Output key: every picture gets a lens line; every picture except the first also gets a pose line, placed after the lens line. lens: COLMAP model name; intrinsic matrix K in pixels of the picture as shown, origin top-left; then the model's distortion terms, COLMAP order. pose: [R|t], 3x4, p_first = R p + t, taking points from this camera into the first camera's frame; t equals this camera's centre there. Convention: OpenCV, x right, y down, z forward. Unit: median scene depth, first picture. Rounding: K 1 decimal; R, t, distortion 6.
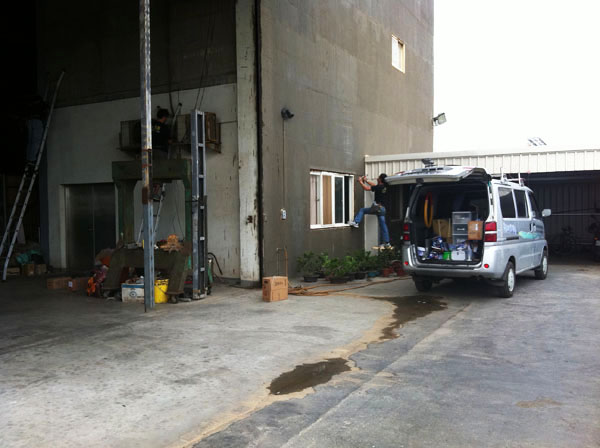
lens RADIAL K [[510.2, 0, 297.6], [0, 510.2, 227.7], [0, 0, 1]] dist [-0.011802, -0.036201]
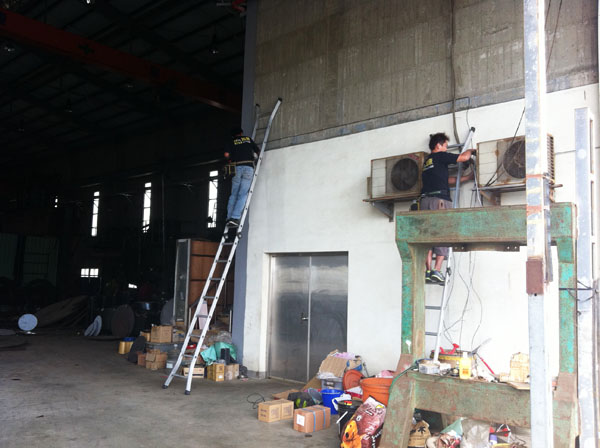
lens RADIAL K [[510.2, 0, 303.4], [0, 510.2, 222.9], [0, 0, 1]] dist [-0.011802, -0.036201]
pose [[0.967523, 0.006542, -0.252697, -0.240918], [-0.046818, 0.987007, -0.153705, -0.019576], [0.248408, 0.160544, 0.955259, 0.325439]]
